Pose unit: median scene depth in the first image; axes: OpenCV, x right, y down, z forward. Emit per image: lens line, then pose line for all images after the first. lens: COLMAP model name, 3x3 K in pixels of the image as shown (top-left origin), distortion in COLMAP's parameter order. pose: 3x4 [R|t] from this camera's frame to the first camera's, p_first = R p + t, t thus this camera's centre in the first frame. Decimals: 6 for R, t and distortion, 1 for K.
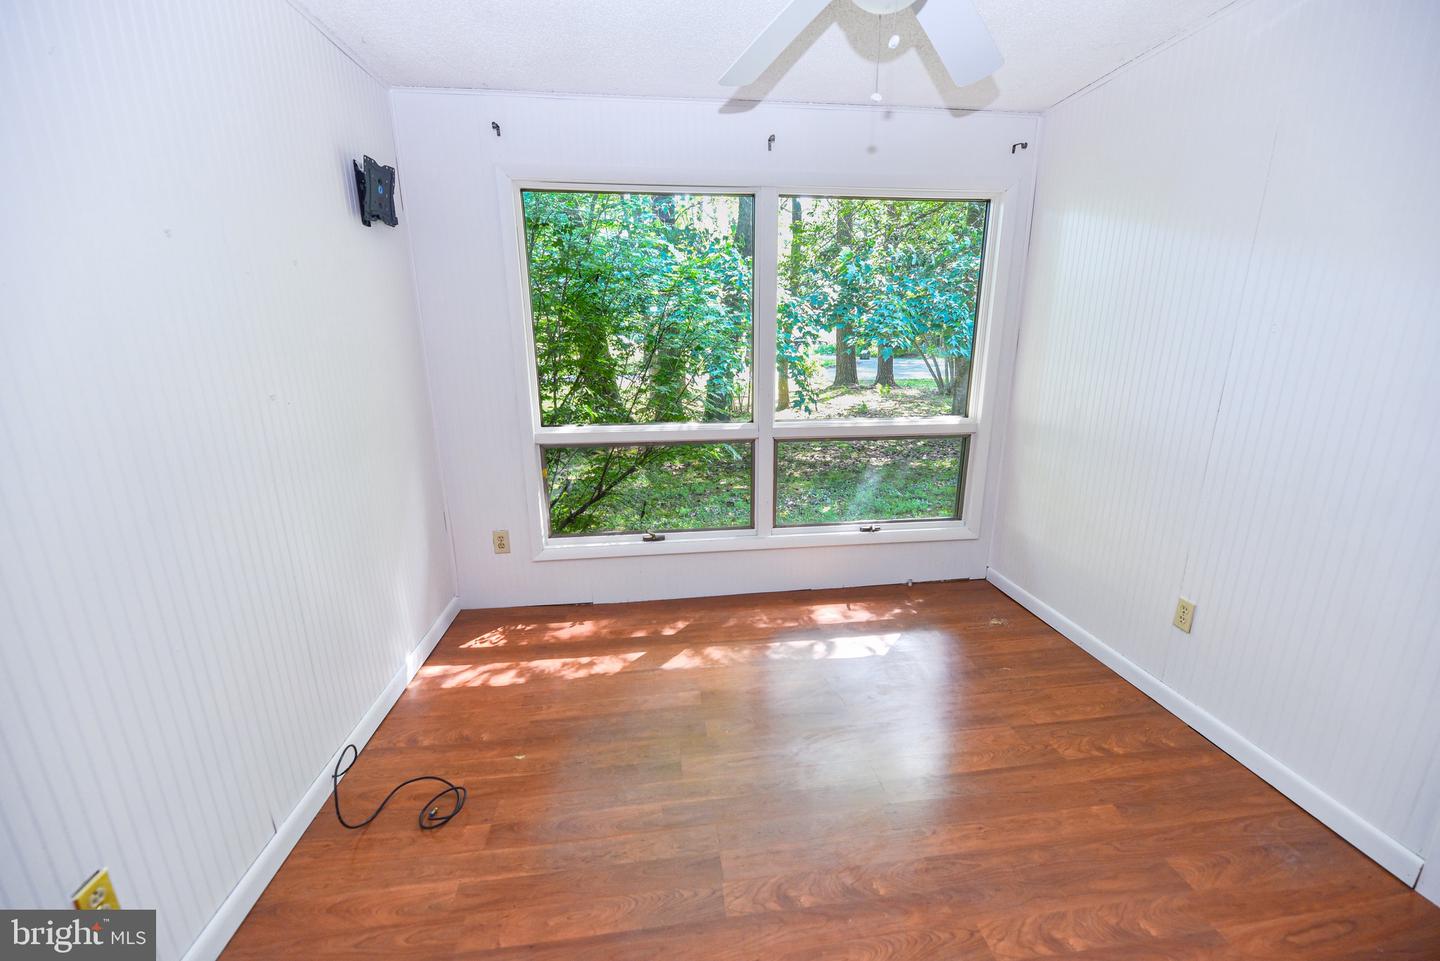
lens RADIAL K [[578.1, 0, 726.6], [0, 578.1, 482.4], [0, 0, 1]] dist [0.002629, -0.004460]
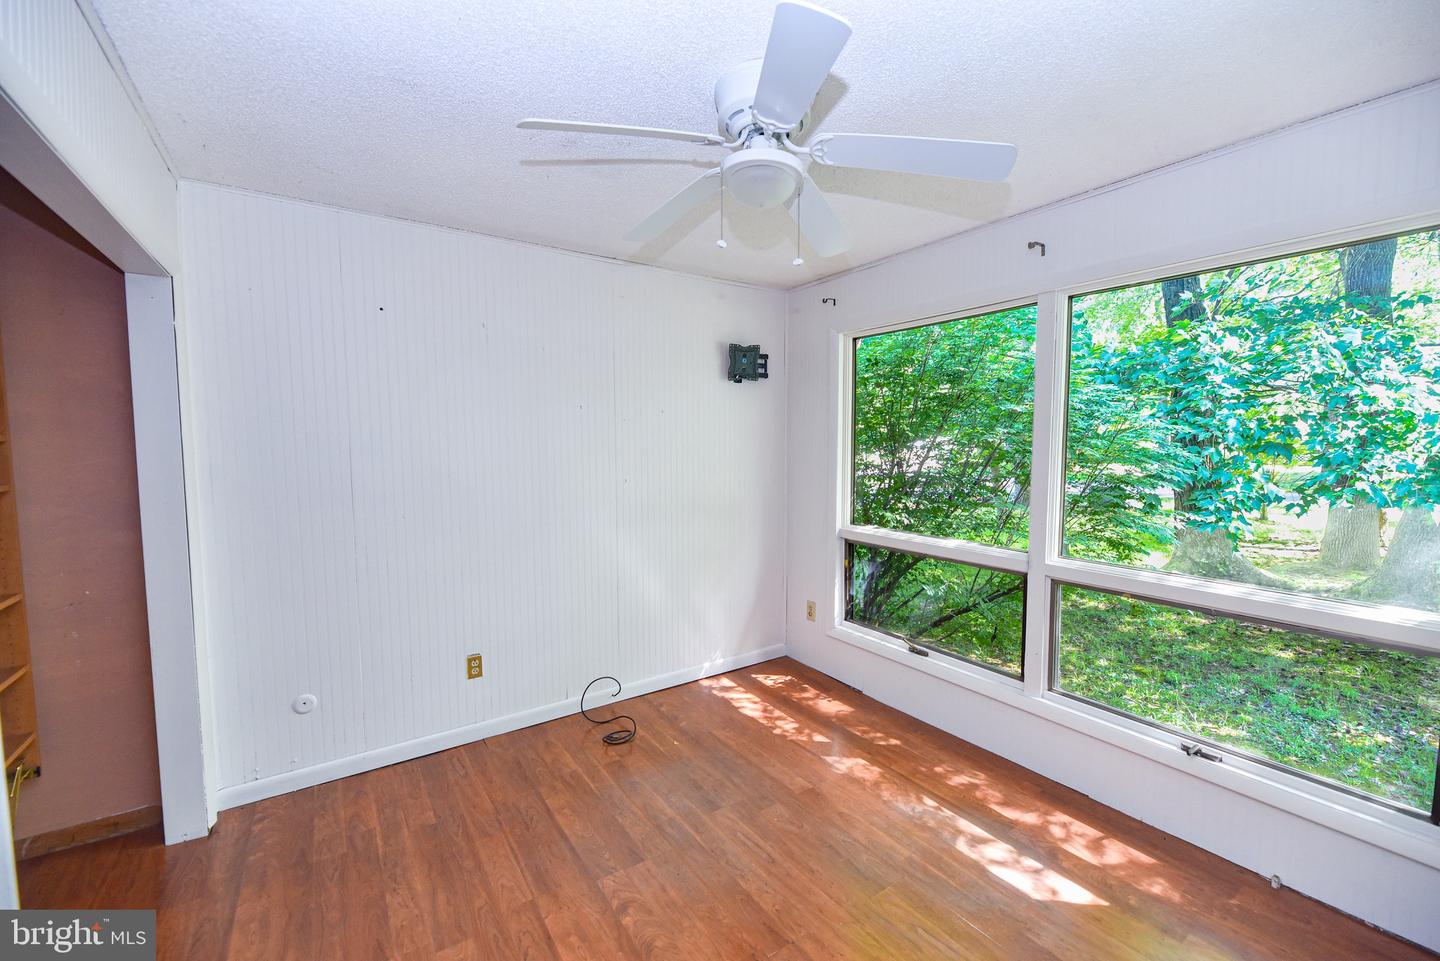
lens RADIAL K [[578.1, 0, 733.0], [0, 578.1, 486.9], [0, 0, 1]] dist [0.002629, -0.004460]
pose [[0.468535, 0.074736, -0.880278, 0.607109], [-0.220081, 0.974876, -0.034373, -0.078281], [0.855593, 0.209837, 0.473211, 0.214955]]
